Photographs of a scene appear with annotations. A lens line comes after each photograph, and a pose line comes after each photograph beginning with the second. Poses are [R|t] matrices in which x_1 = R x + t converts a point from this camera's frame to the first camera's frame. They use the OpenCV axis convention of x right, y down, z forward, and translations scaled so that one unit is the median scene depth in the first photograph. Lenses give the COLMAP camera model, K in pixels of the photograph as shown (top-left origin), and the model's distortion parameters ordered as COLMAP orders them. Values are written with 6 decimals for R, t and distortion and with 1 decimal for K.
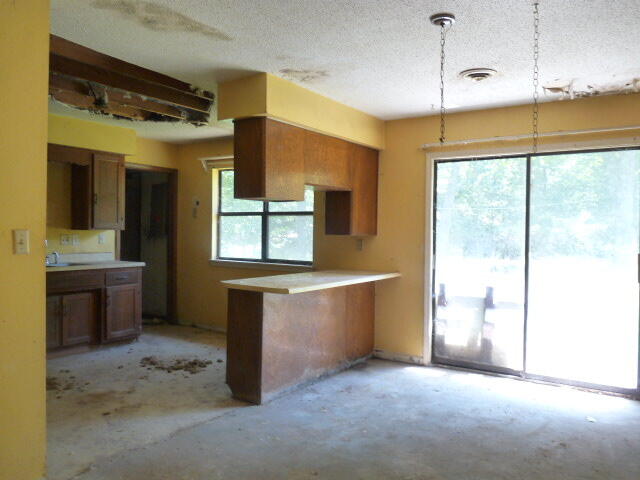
lens RADIAL K [[514.4, 0, 314.7], [0, 514.4, 240.1], [0, 0, 1]] dist [-0.010350, -0.018515]
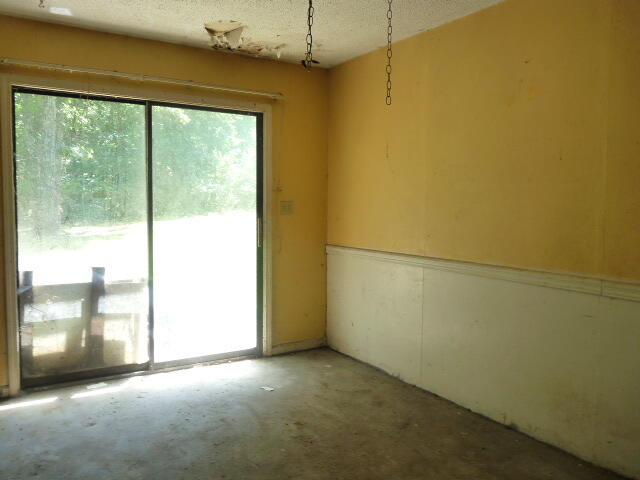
lens RADIAL K [[514.4, 0, 316.2], [0, 514.4, 238.9], [0, 0, 1]] dist [-0.010350, -0.018515]
pose [[0.411924, -0.071348, 0.908421, -0.229082], [0.011867, 0.997265, 0.072944, -0.004556], [-0.911141, -0.019267, 0.411644, 0.402671]]
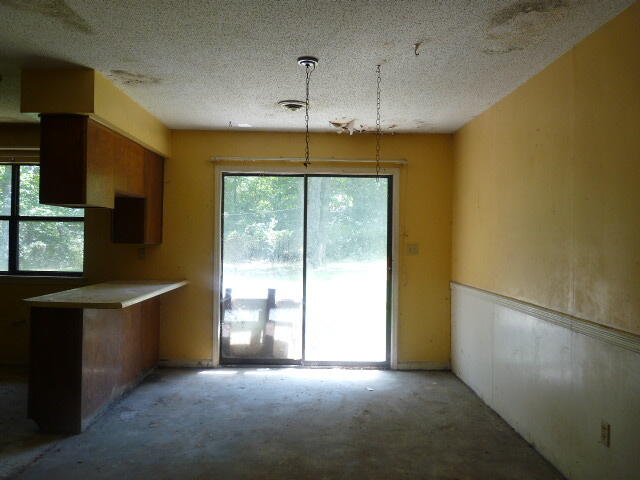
lens RADIAL K [[514.4, 0, 315.3], [0, 514.4, 238.1], [0, 0, 1]] dist [-0.010350, -0.018515]
pose [[0.823584, -0.000004, 0.567195, -0.228256], [0.006822, 0.999928, -0.009900, -0.009144], [-0.567154, 0.012023, 0.823524, 0.017499]]
